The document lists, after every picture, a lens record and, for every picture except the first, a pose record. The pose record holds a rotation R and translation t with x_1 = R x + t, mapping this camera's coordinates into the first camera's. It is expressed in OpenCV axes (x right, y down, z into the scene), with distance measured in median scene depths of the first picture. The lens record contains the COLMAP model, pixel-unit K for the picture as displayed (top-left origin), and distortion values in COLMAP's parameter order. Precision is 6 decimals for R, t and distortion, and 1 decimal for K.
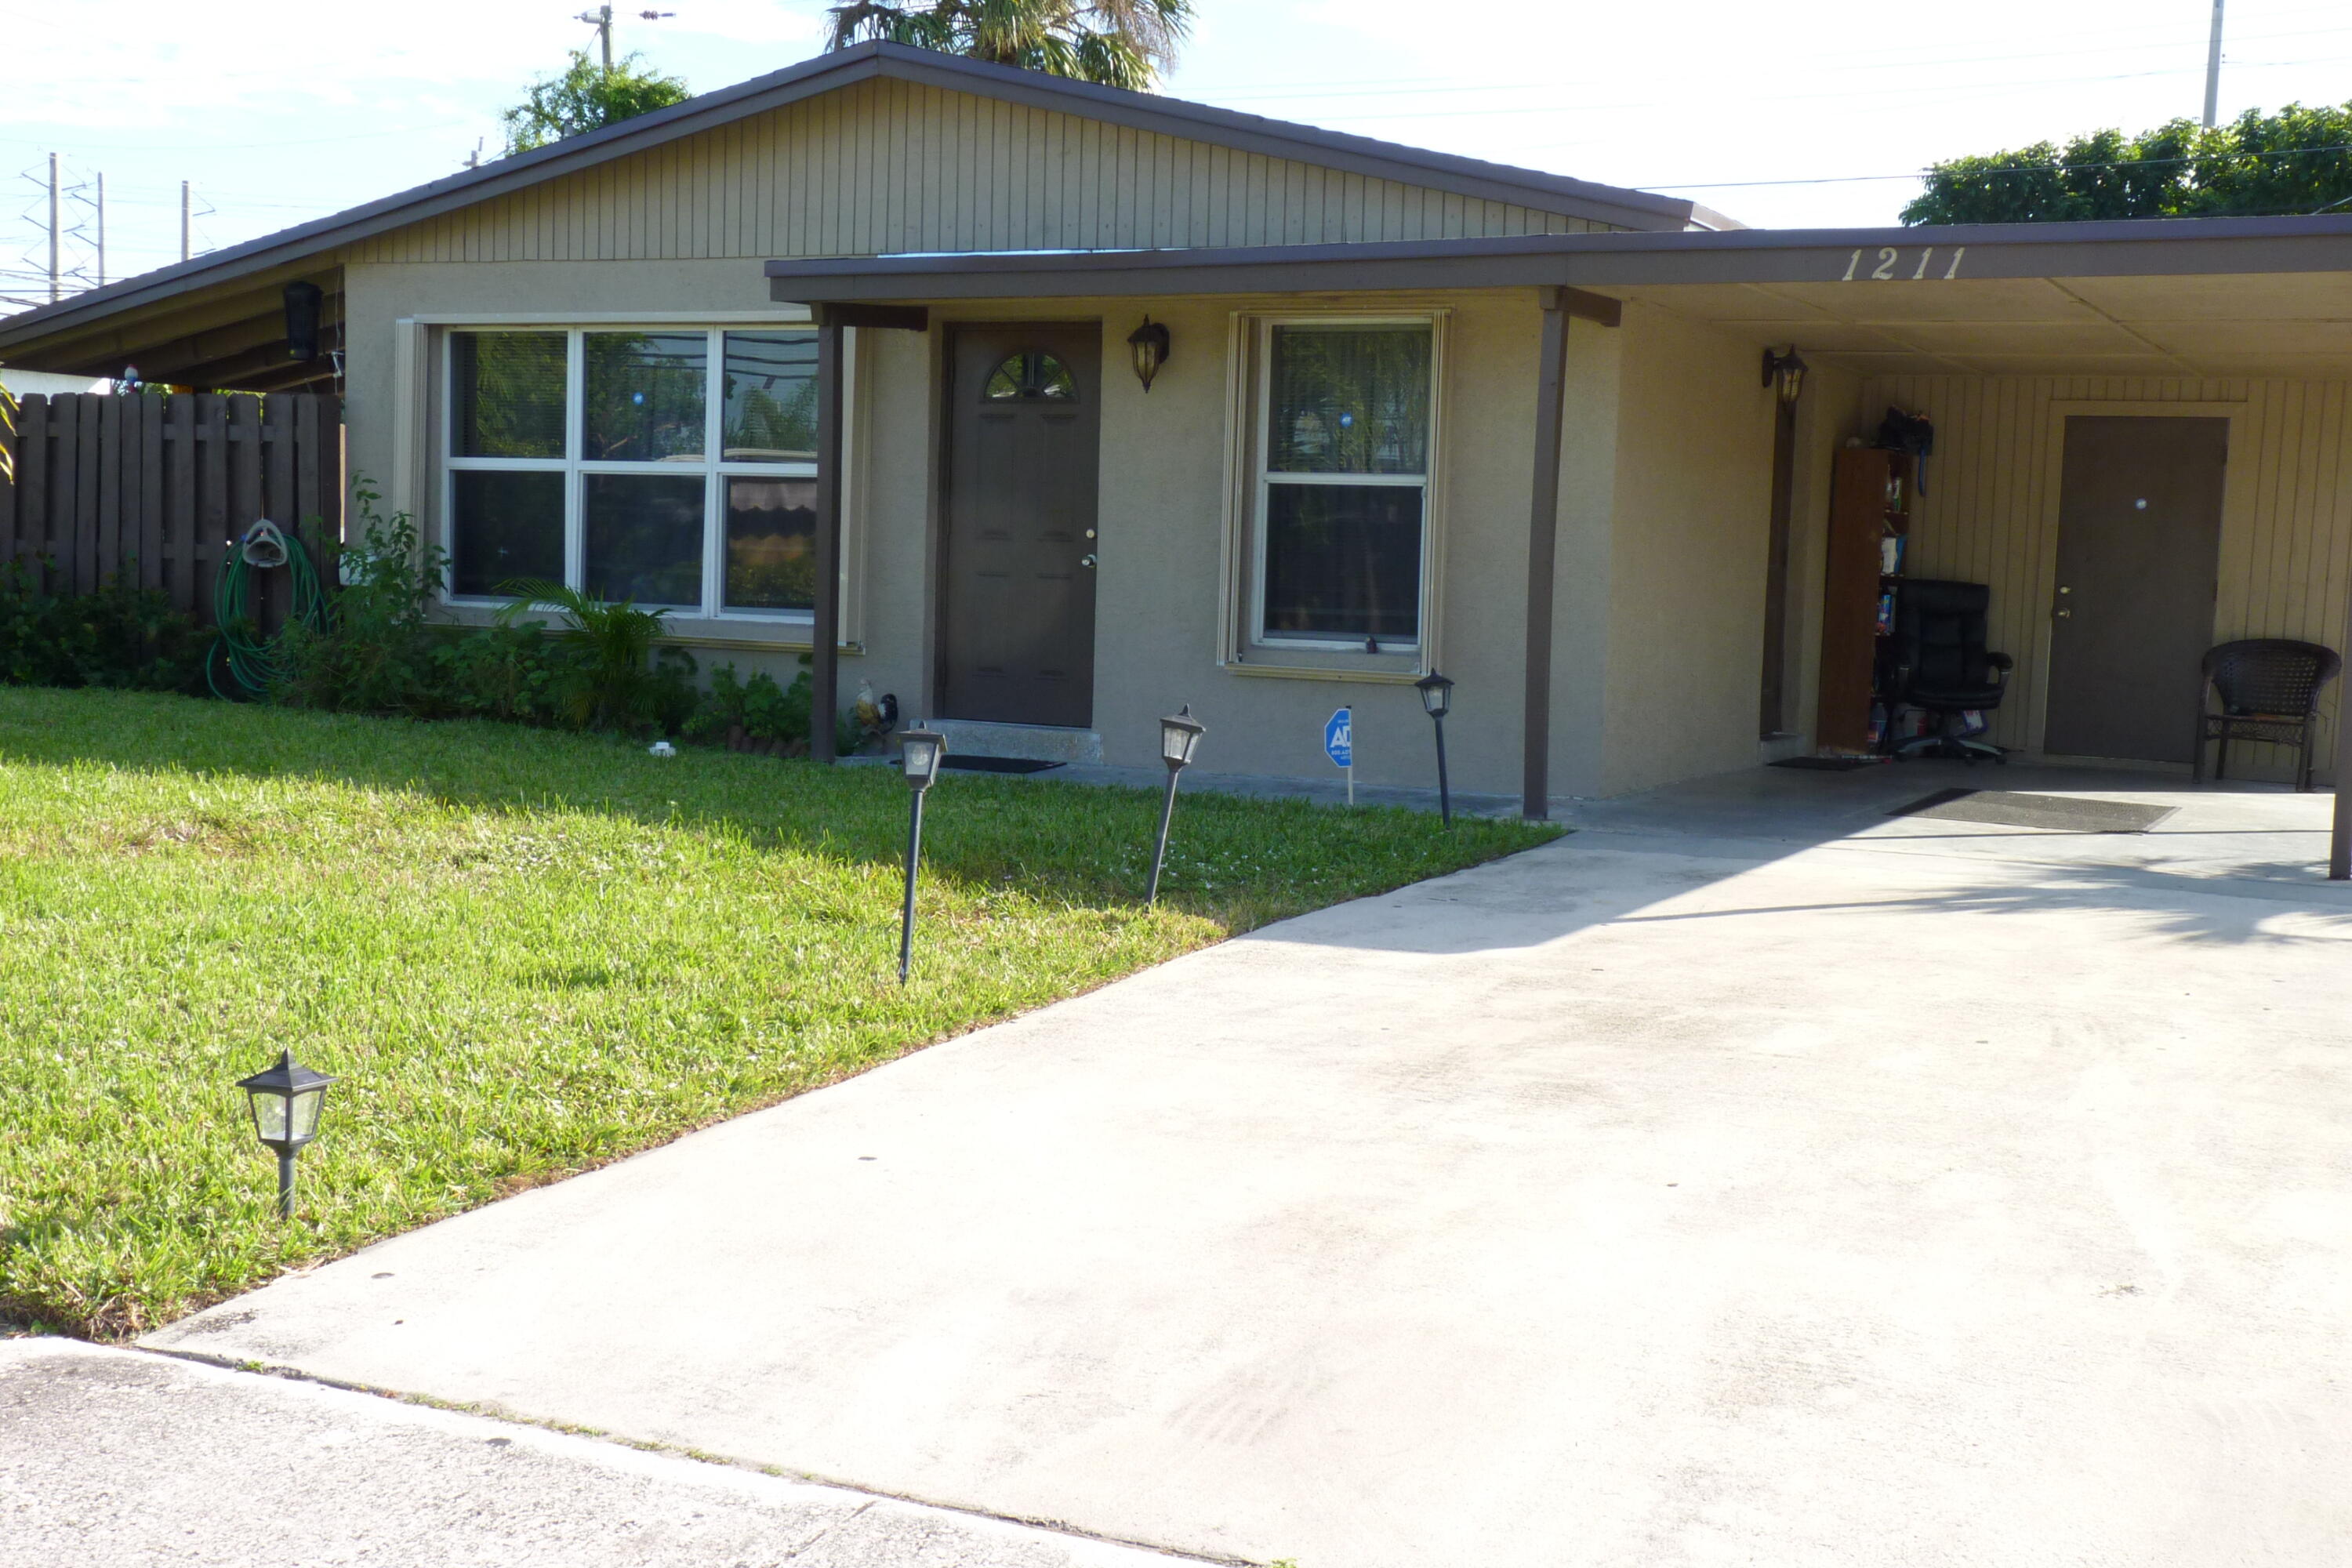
lens RADIAL K [[2953.7, 0, 1178.8], [0, 2953.7, 787.1], [0, 0, 1]] dist [0.033819, 0.000000]
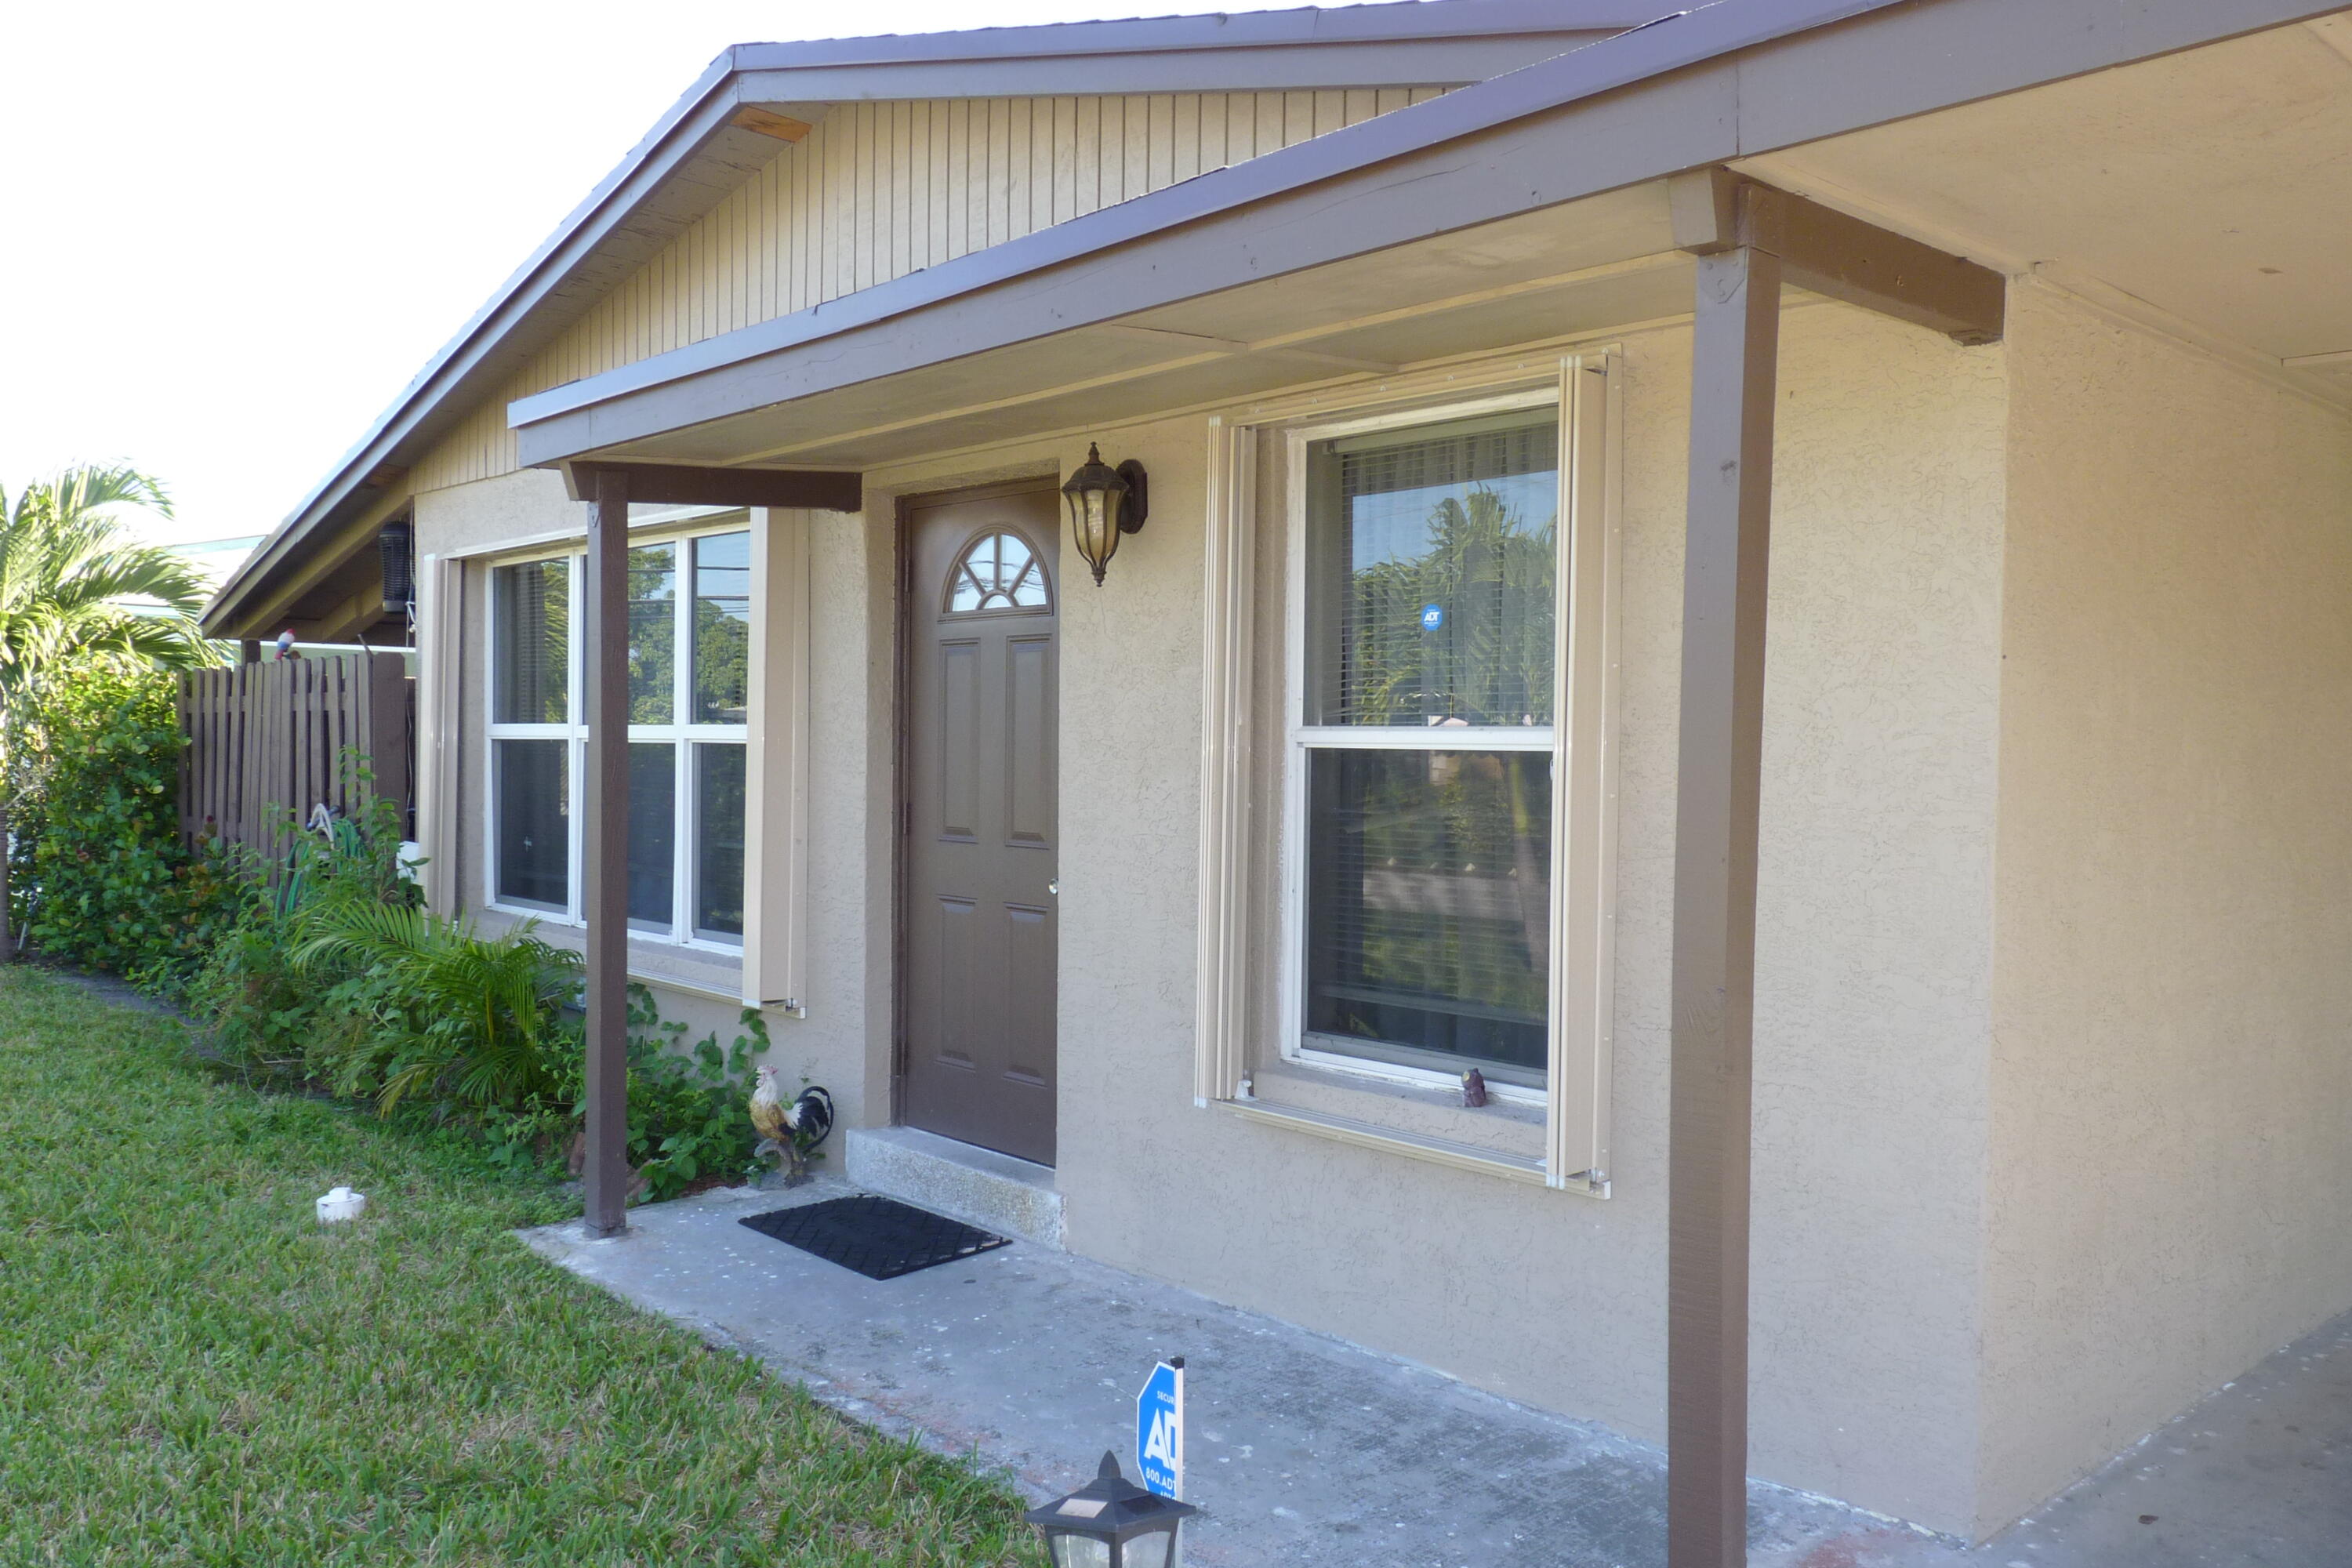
lens RADIAL K [[1918.1, 0, 1167.9], [0, 1918.1, 783.5], [0, 0, 1]] dist [0.003966, -0.002861]
pose [[0.926683, -0.014824, -0.375551, 0.132530], [-0.006959, 0.998374, -0.056579, -0.077120], [0.375779, 0.055044, 0.925073, 0.679262]]
